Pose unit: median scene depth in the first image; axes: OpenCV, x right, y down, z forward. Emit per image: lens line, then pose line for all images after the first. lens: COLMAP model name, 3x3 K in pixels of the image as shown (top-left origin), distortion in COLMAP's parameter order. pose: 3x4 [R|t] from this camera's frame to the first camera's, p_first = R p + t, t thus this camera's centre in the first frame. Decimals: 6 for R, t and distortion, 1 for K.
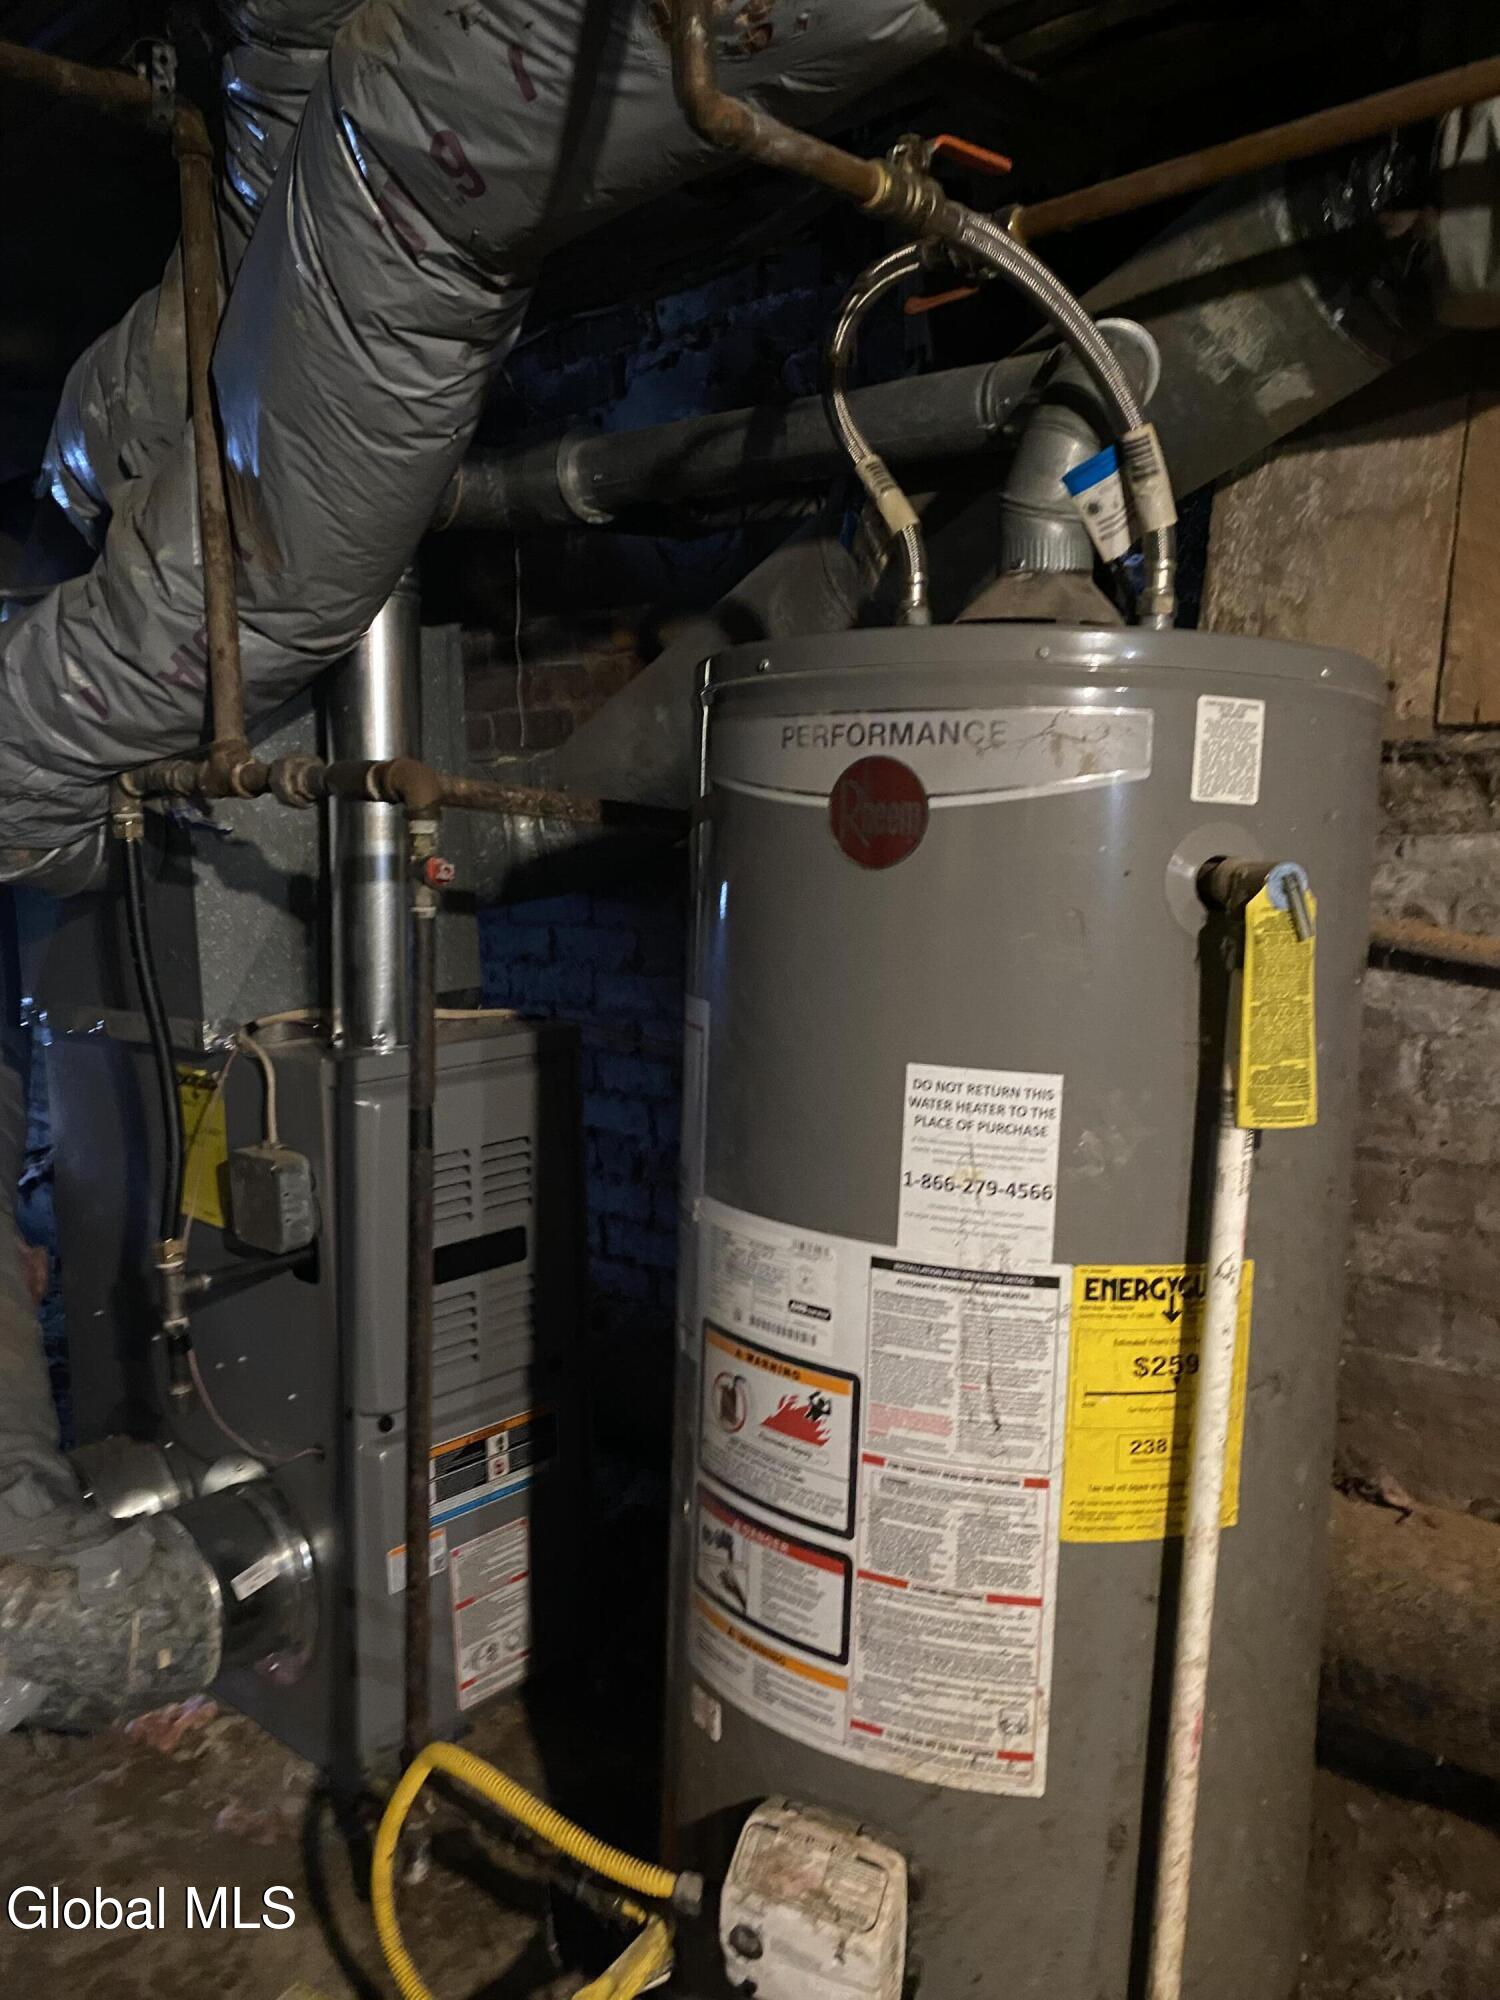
lens RADIAL K [[1525.3, 0, 759.5], [0, 1525.3, 985.0], [0, 0, 1]] dist [0.023357, -0.015217]
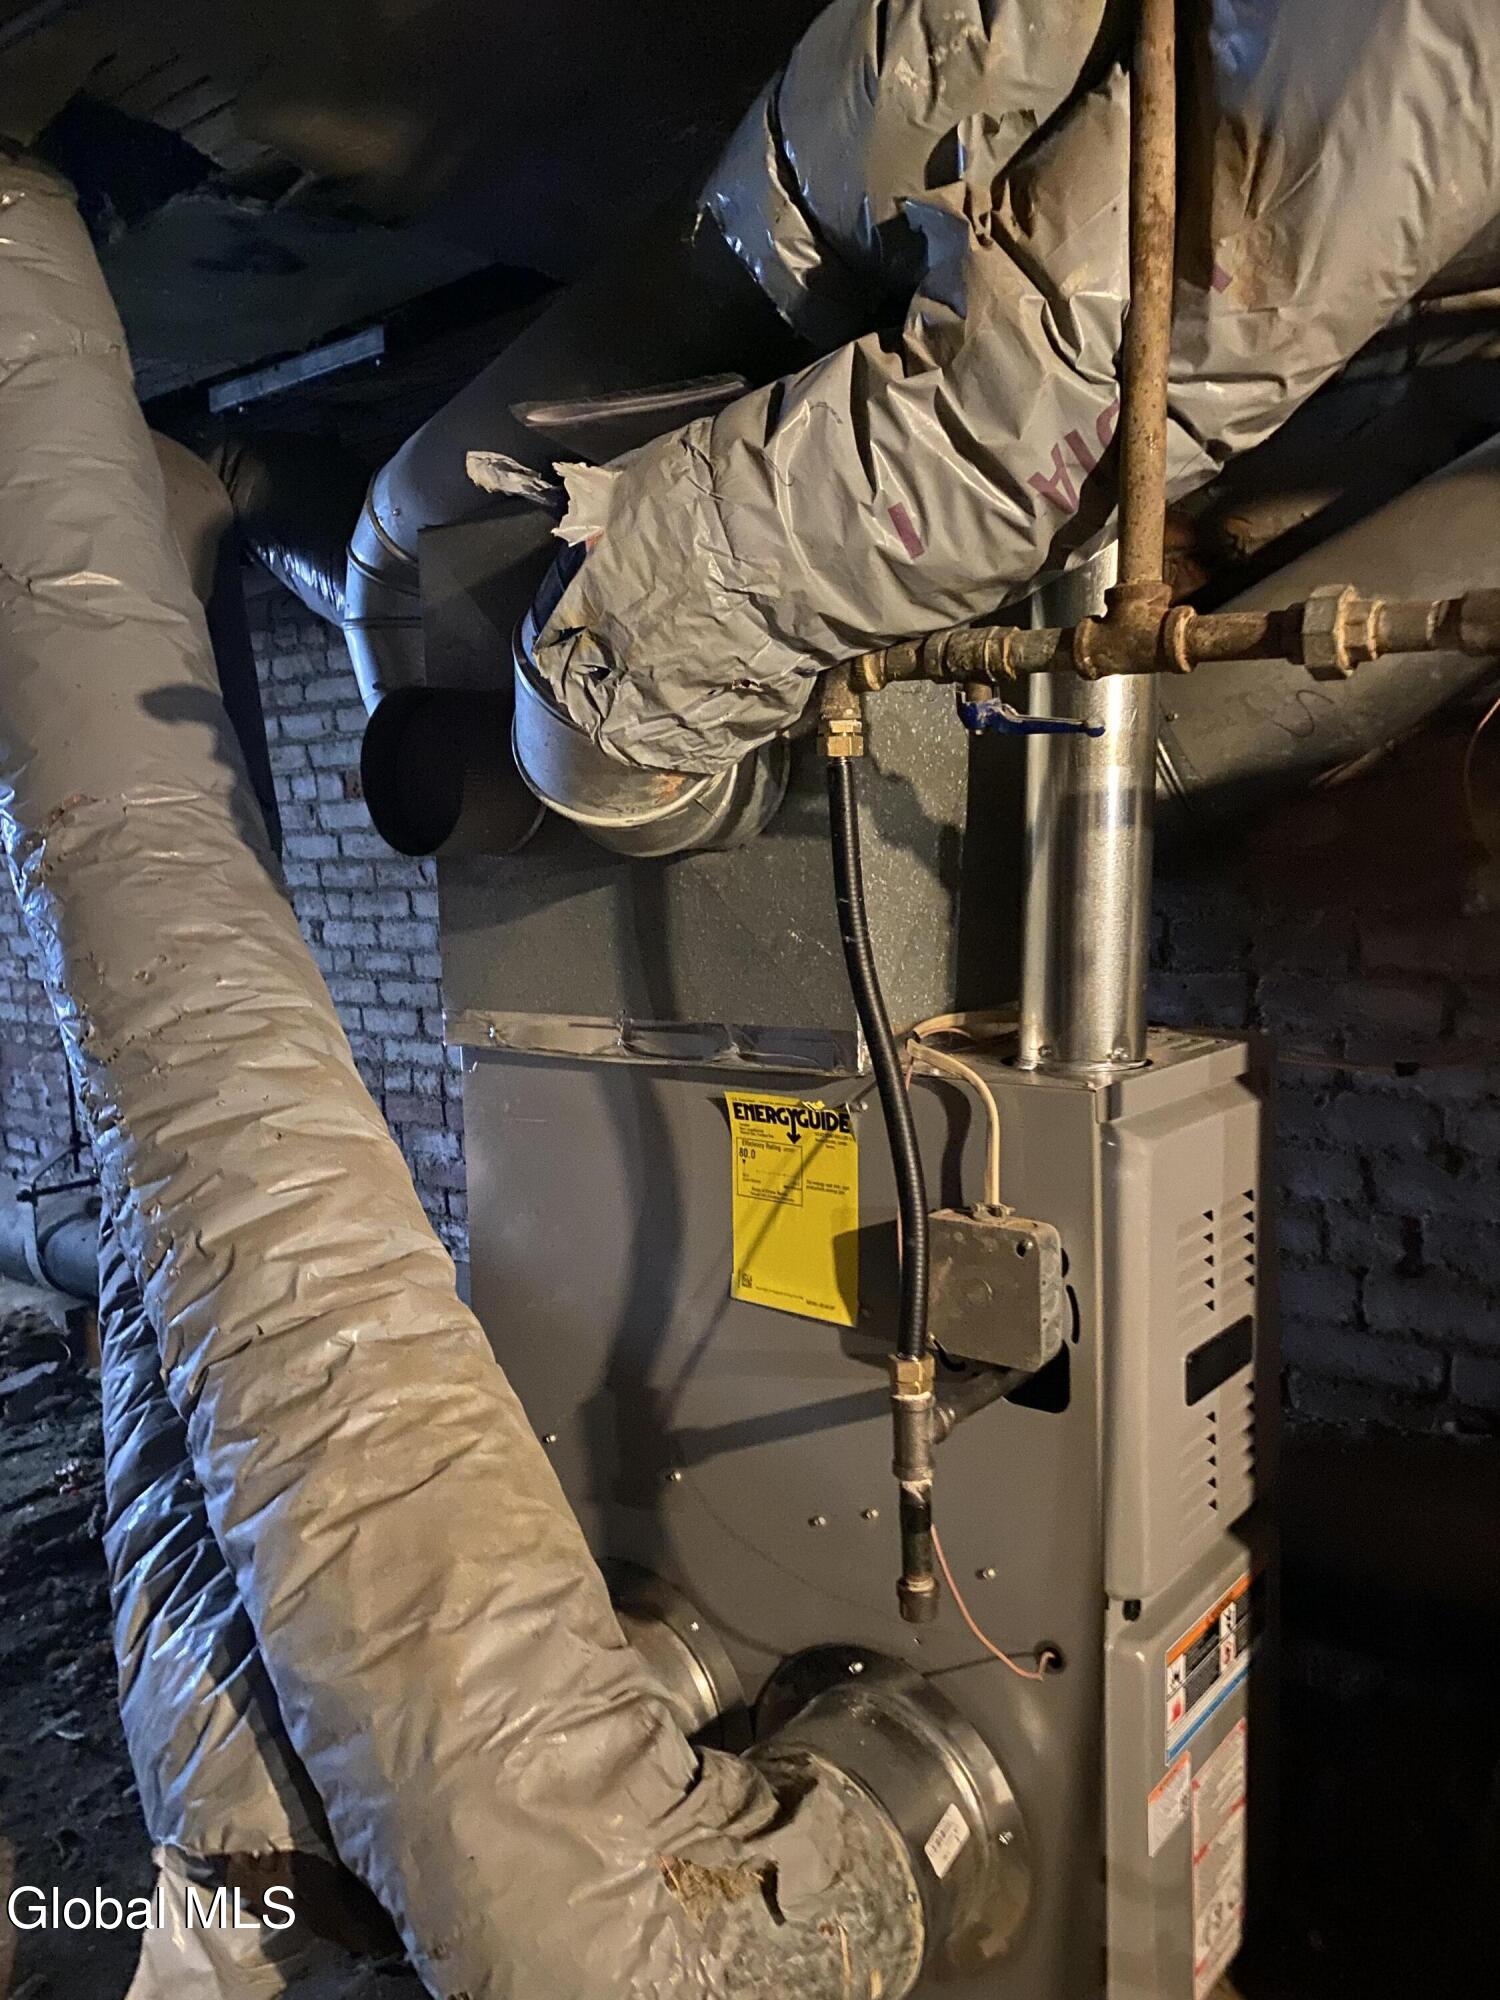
lens RADIAL K [[1479.8, 0, 750.1], [0, 1479.8, 986.3], [0, 0, 1]] dist [0.009441, 0.006105]
pose [[0.997681, -0.002769, 0.068007, -0.463797], [0.003974, 0.999838, -0.017581, 0.015054], [-0.067948, 0.017810, 0.997530, 0.335354]]
